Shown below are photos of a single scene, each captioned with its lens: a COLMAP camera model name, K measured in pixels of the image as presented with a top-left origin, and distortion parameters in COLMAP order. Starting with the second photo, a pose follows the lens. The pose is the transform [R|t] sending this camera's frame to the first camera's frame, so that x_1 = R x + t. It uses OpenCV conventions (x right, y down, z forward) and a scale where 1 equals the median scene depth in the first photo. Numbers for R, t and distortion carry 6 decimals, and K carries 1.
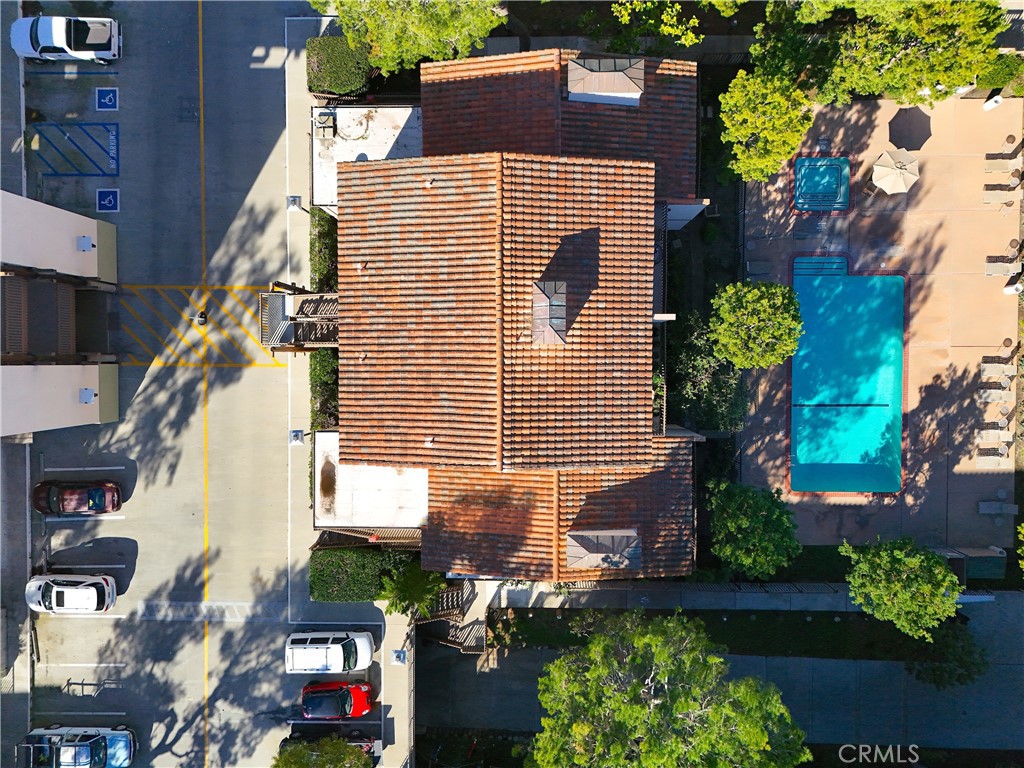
lens RADIAL K [[758.5, 0, 511.9], [0, 758.5, 378.3], [0, 0, 1]] dist [0.058485, -0.048318]
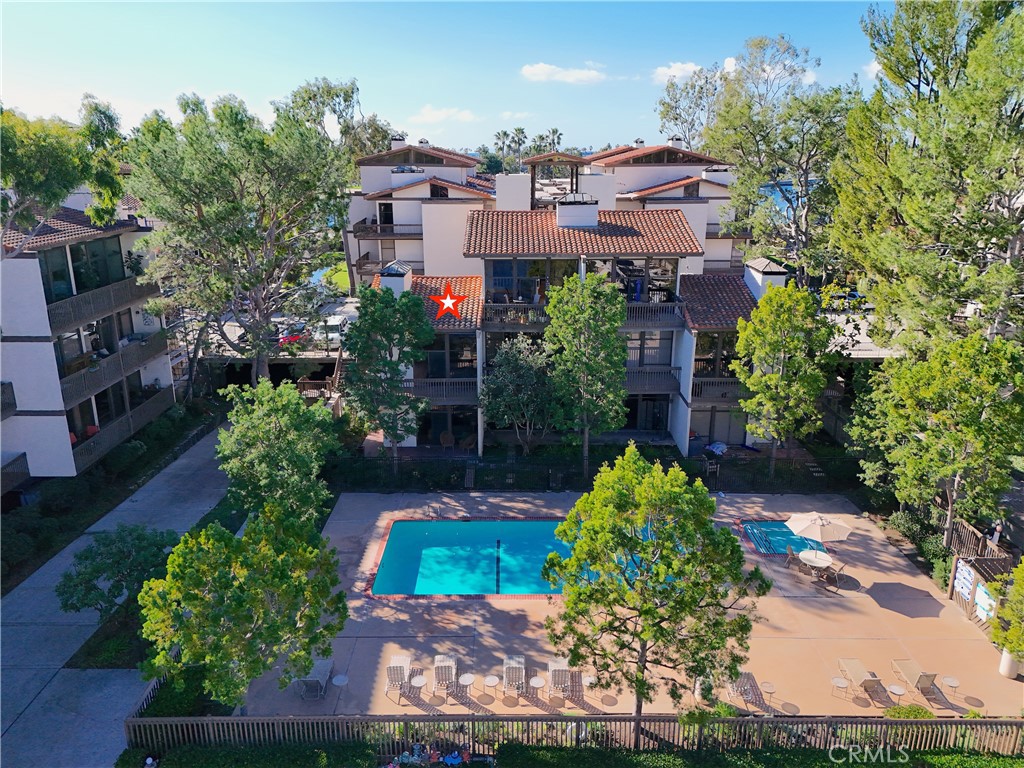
lens RADIAL K [[758.5, 0, 517.2], [0, 758.5, 376.1], [0, 0, 1]] dist [0.058485, -0.048318]
pose [[0.007966, 0.327636, -0.944770, 1.084341], [-0.999751, -0.017105, -0.014361, 0.030692], [-0.020865, 0.944649, 0.327418, 0.594357]]
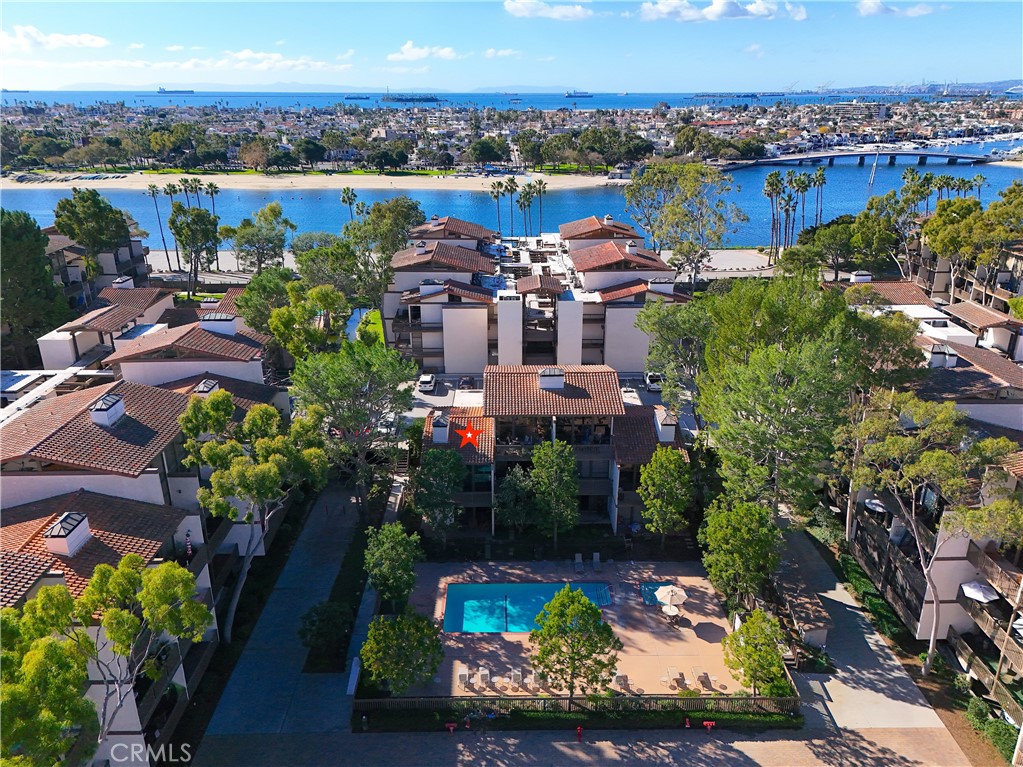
lens RADIAL K [[757.7, 0, 517.4], [0, 757.7, 369.1], [0, 0, 1]] dist [0.058485, -0.048318]
pose [[0.021488, 0.385756, -0.922350, 1.565485], [-0.999488, -0.013600, -0.028973, 0.061884], [-0.023721, 0.922500, 0.385267, 0.057317]]
